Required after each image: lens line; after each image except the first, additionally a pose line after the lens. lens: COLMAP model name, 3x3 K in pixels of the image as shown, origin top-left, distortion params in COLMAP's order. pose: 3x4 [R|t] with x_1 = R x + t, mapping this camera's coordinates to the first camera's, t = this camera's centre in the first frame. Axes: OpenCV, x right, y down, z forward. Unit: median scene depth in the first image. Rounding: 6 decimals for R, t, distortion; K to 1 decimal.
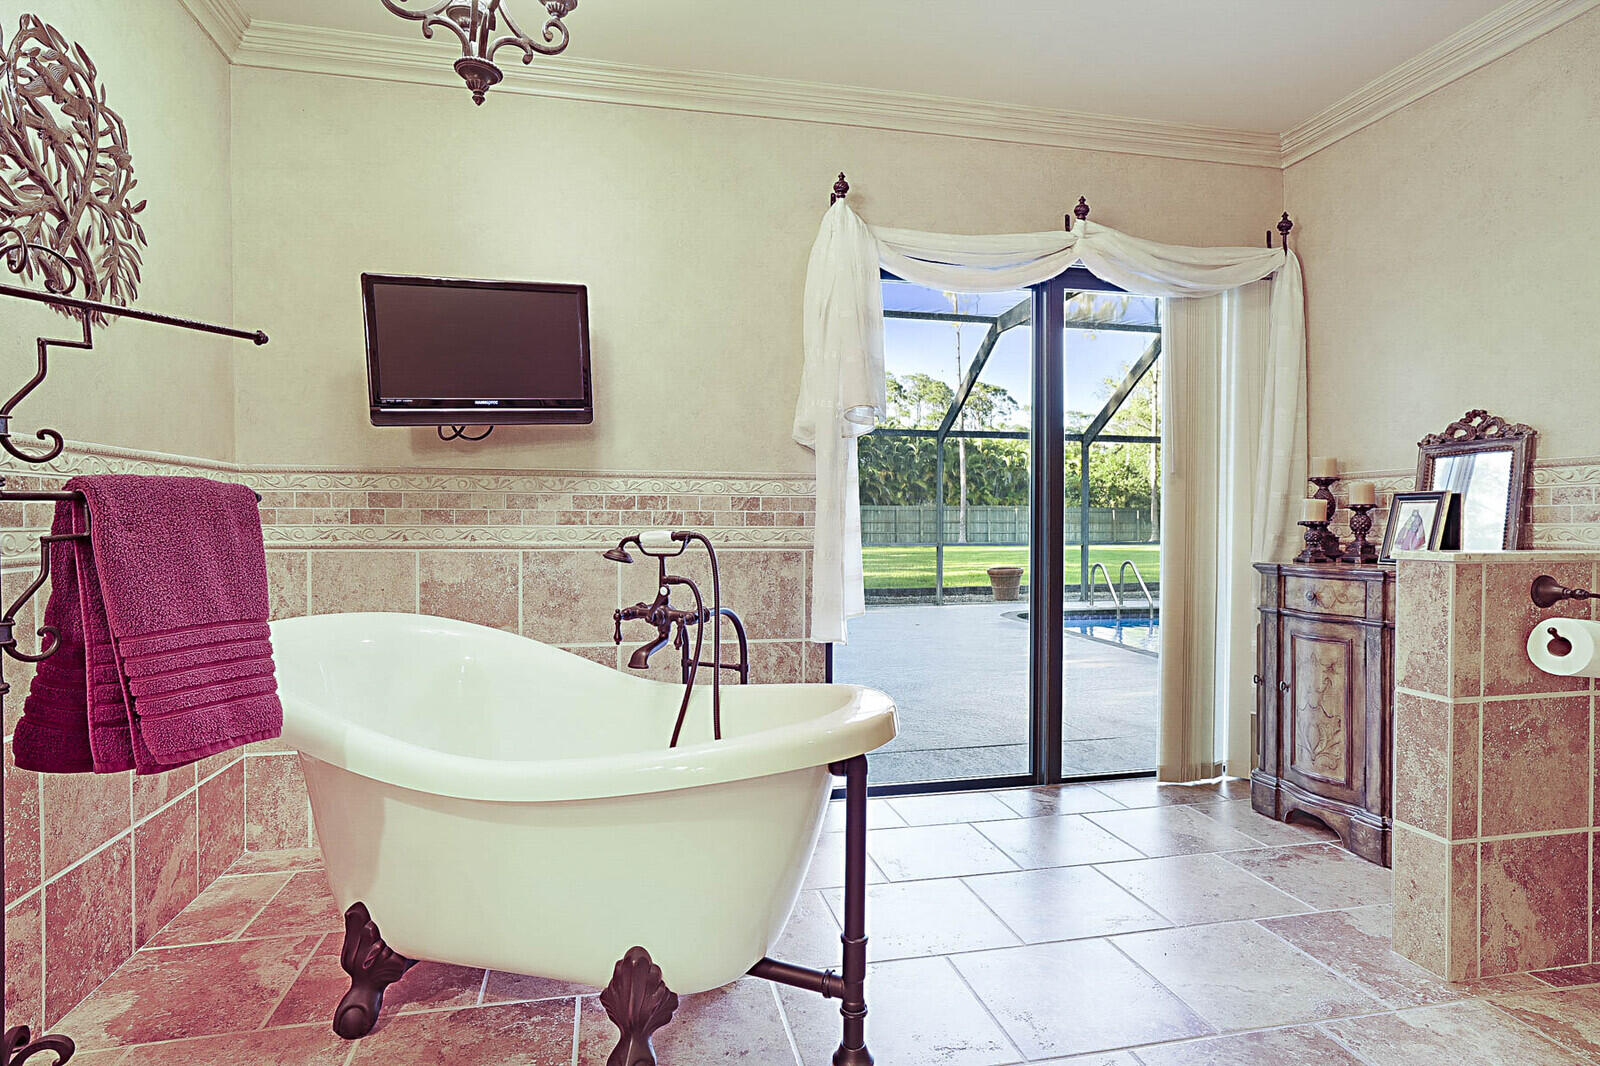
lens RADIAL K [[840.3, 0, 800.0], [0, 840.3, 533.0], [0, 0, 1]] dist [-0.037117, 0.028528]
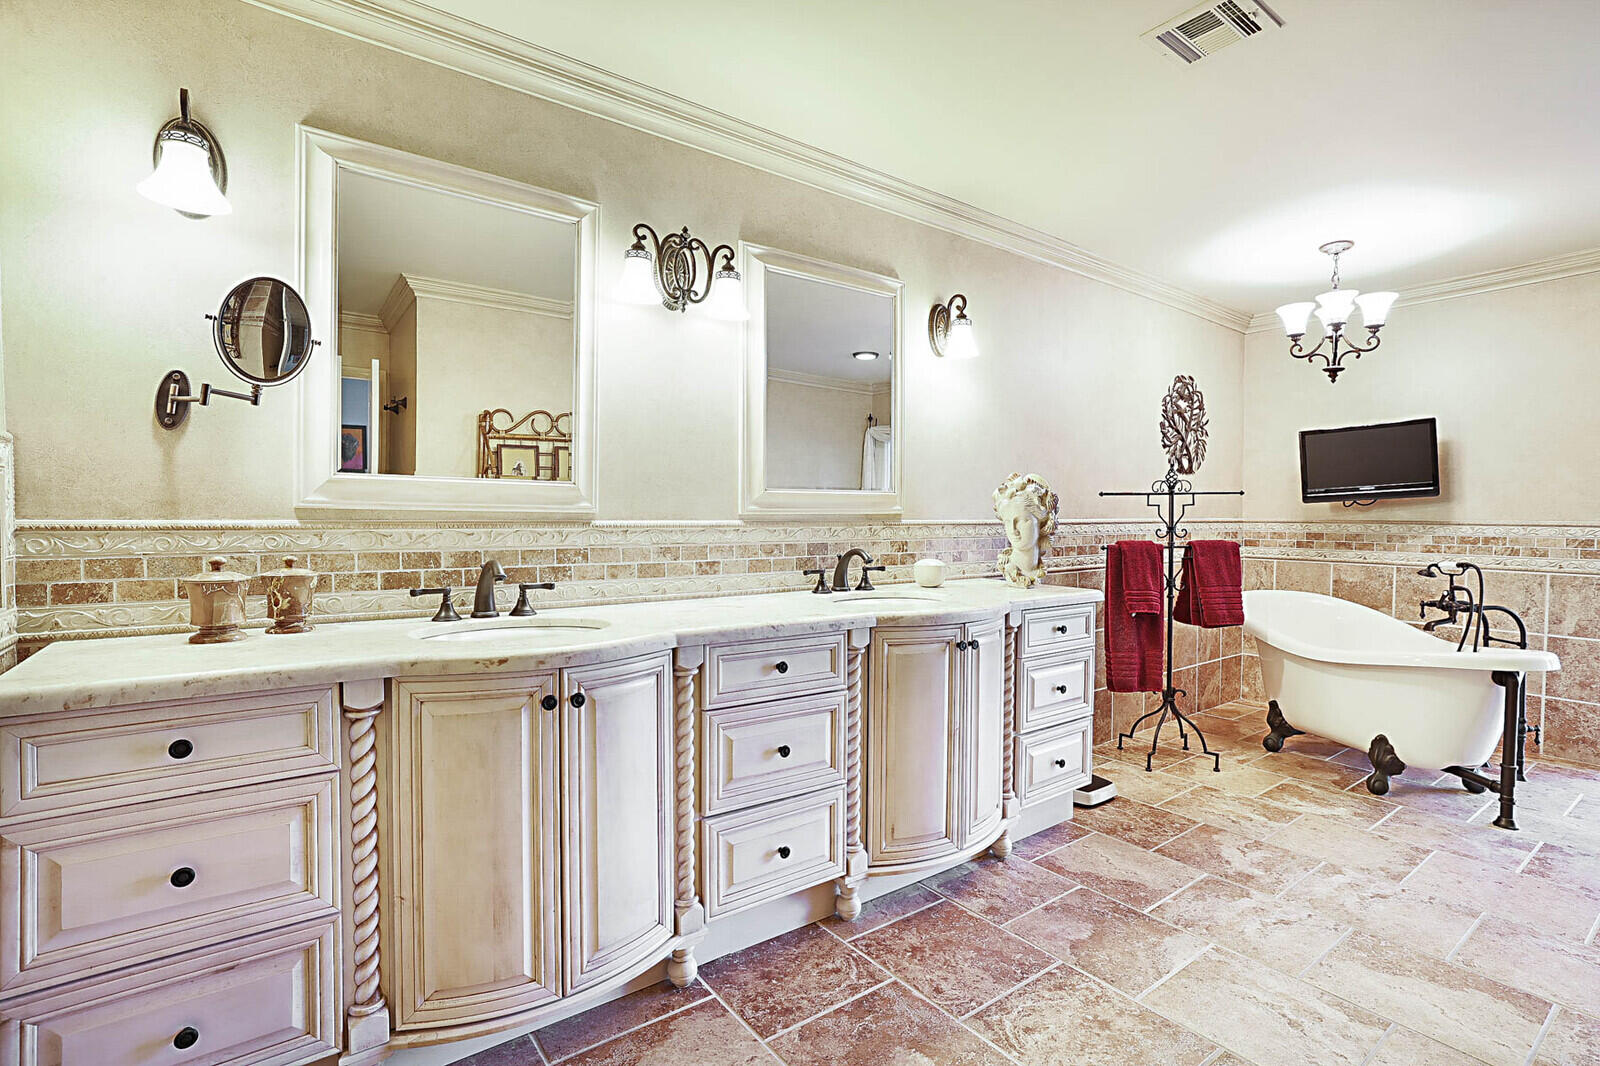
lens RADIAL K [[754.8, 0, 793.8], [0, 754.8, 535.6], [0, 0, 1]] dist [-0.031574, 0.018260]
pose [[0.395091, 0.025188, -0.918297, 0.787937], [-0.017684, 0.999647, 0.019811, -0.068047], [0.918472, 0.008412, 0.395397, -1.024052]]
